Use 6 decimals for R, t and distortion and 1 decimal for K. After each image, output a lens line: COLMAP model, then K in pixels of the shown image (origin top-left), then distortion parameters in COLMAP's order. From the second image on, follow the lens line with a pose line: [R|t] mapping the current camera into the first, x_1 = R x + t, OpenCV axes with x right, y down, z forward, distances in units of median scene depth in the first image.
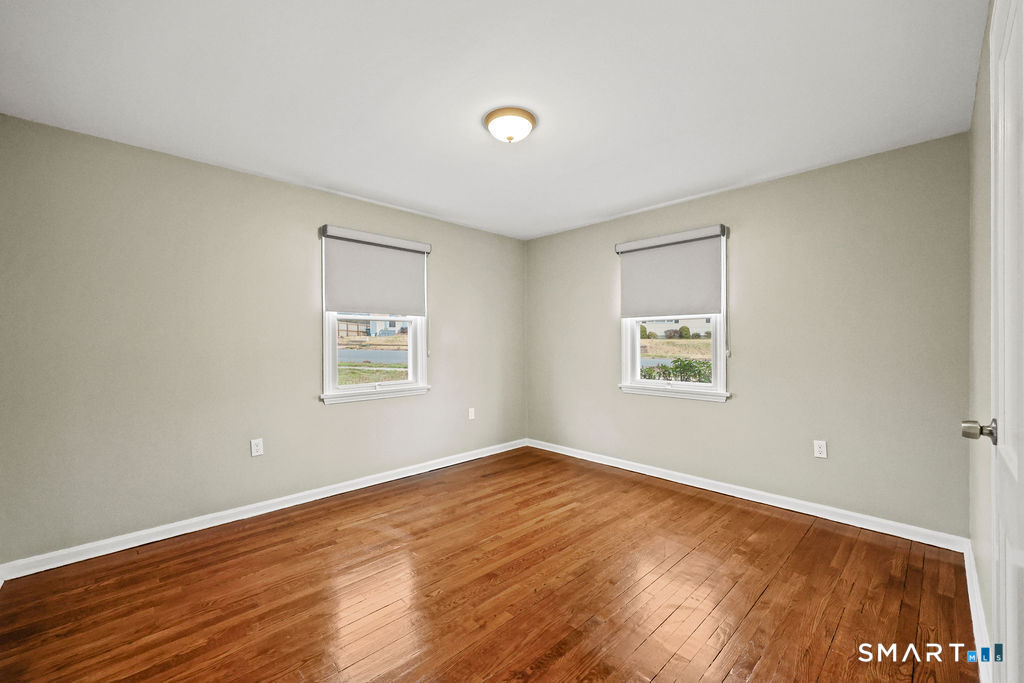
lens RADIAL K [[417.4, 0, 514.0], [0, 417.4, 340.8], [0, 0, 1]] dist [0.000154, 0.000129]
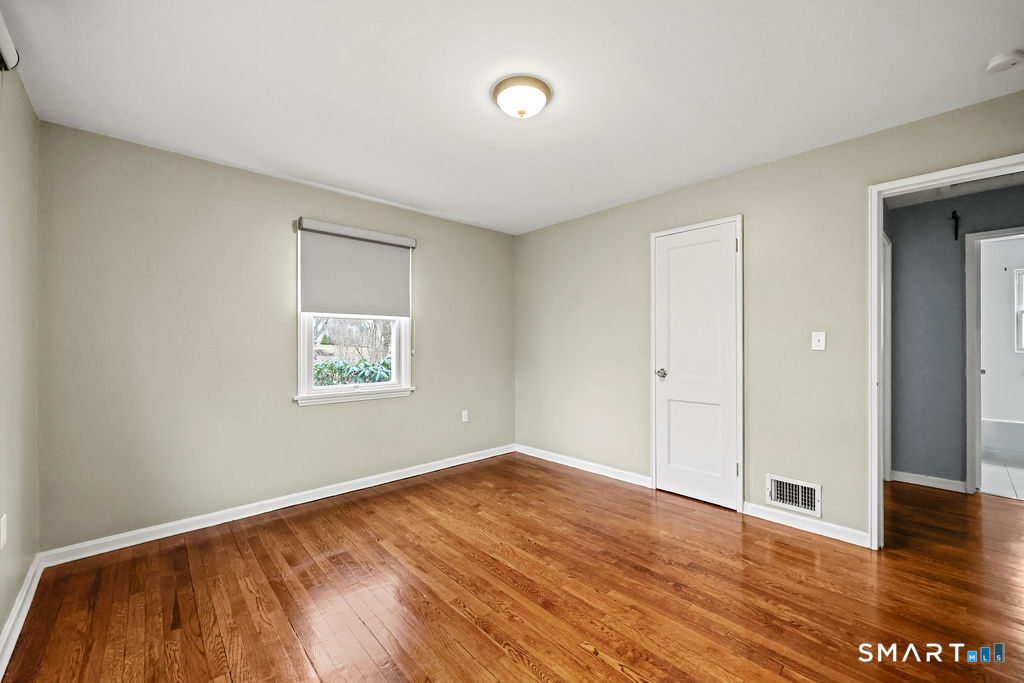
lens RADIAL K [[417.4, 0, 514.0], [0, 417.4, 340.8], [0, 0, 1]] dist [0.000154, 0.000129]
pose [[0.011257, 0.014369, 0.999833, -0.666113], [0.004512, 0.999886, -0.014421, 0.017544], [-0.999926, 0.004673, 0.011191, 0.754138]]
